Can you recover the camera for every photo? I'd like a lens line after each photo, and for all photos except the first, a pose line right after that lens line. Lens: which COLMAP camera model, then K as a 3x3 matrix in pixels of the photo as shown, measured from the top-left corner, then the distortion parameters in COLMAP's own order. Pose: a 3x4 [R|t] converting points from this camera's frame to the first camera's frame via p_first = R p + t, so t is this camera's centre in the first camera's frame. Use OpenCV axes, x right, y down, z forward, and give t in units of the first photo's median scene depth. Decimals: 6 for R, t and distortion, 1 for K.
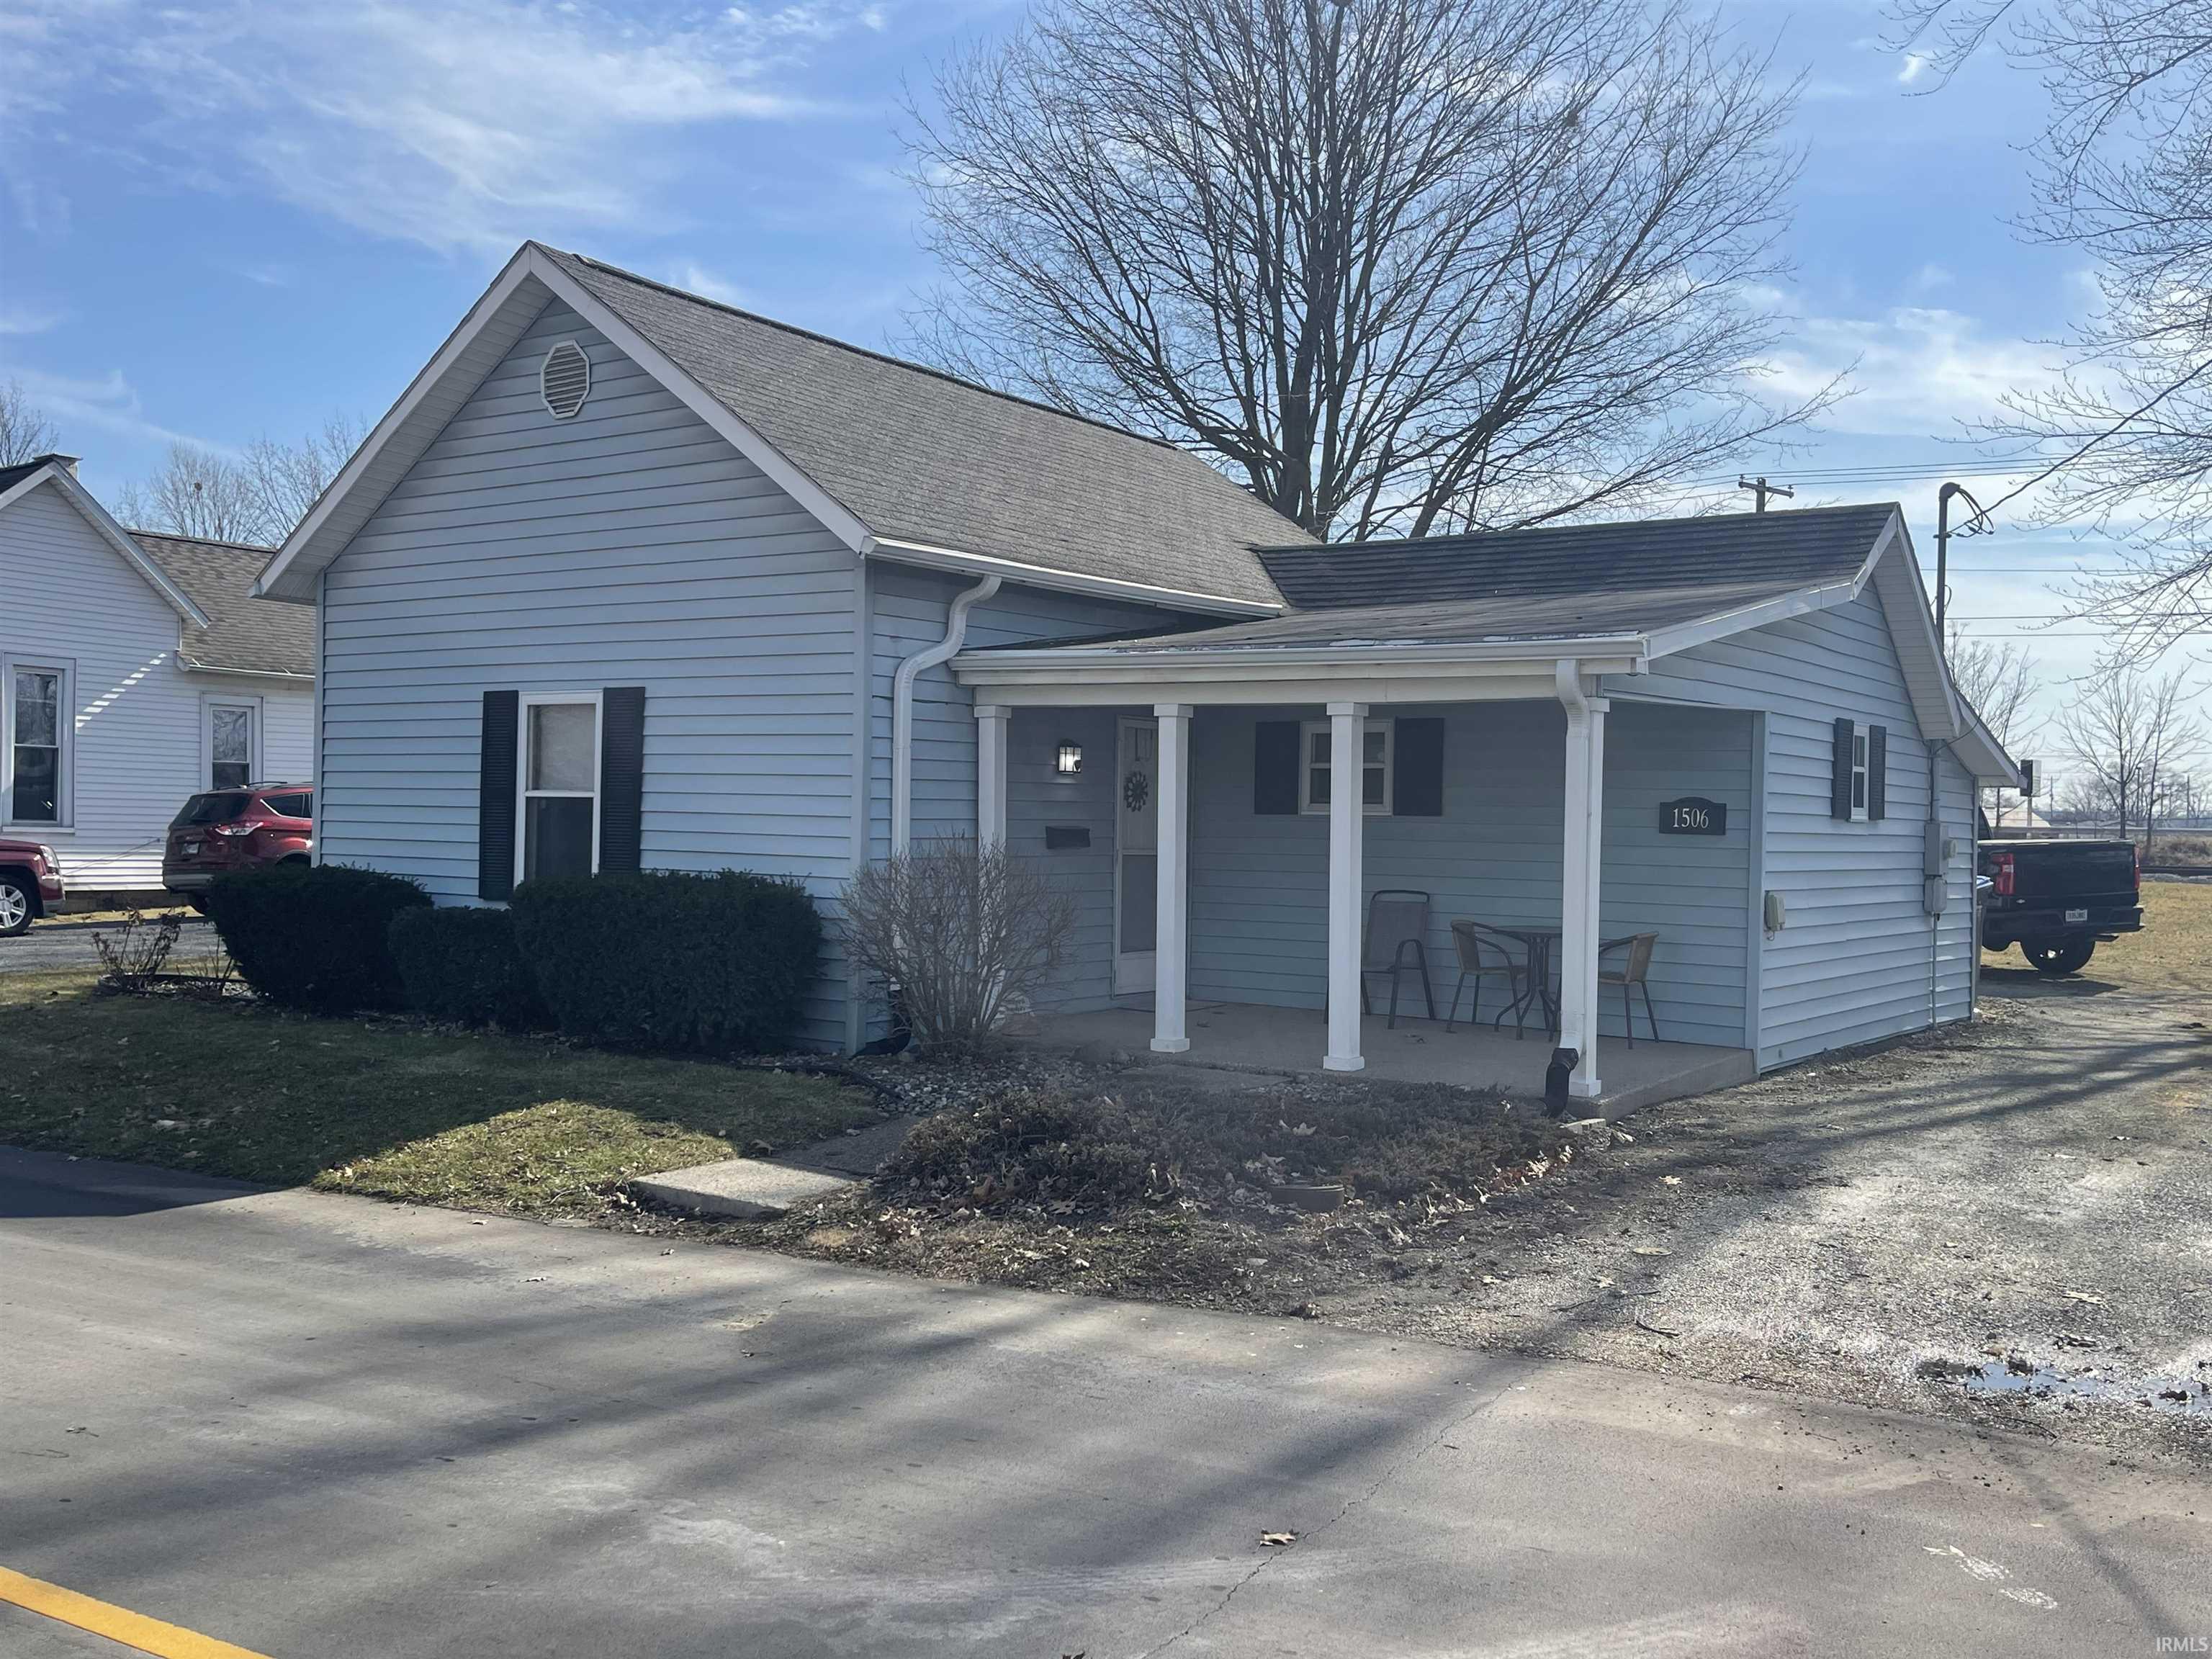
lens RADIAL K [[2015.0, 0, 1113.7], [0, 2015.0, 828.2], [0, 0, 1]] dist [0.054600, 0.000000]
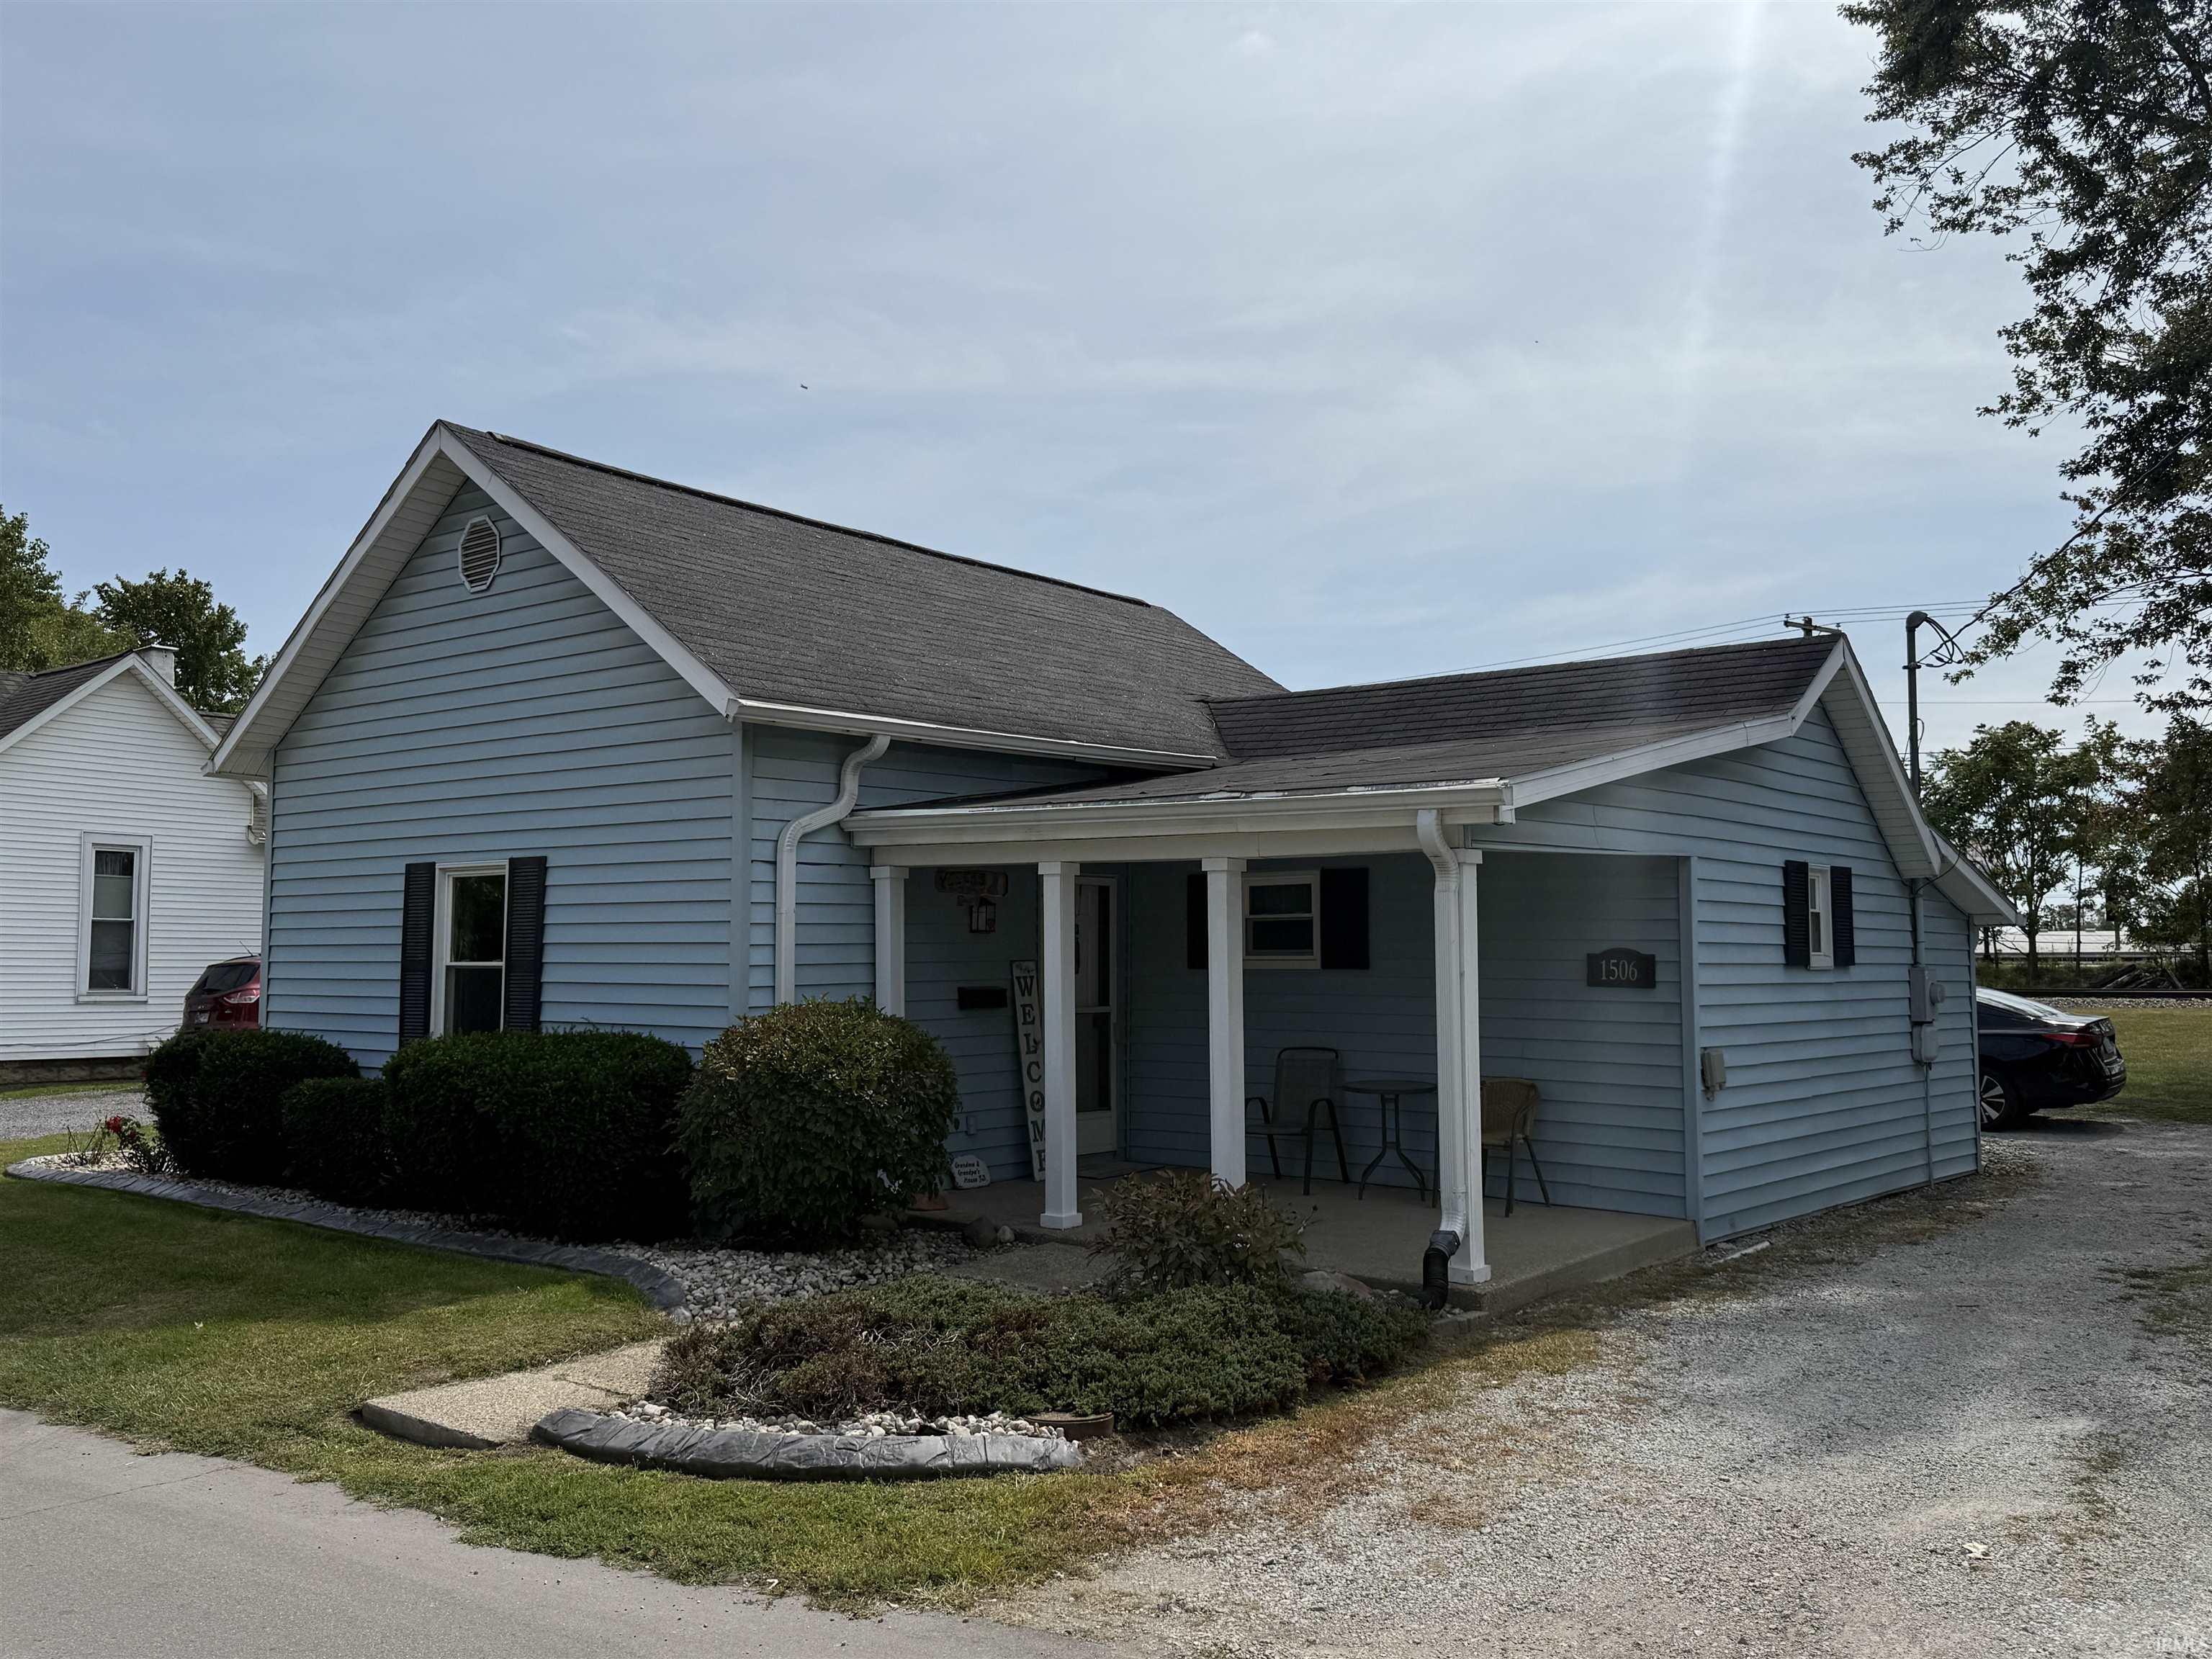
lens RADIAL K [[1865.4, 0, 1096.3], [0, 1865.4, 831.1], [0, 0, 1]] dist [0.098039, -0.003547]
pose [[0.996811, -0.023440, -0.076282, 0.110682], [0.018003, 0.997300, -0.071194, -0.011752], [0.077745, 0.069594, 0.994541, 0.103875]]
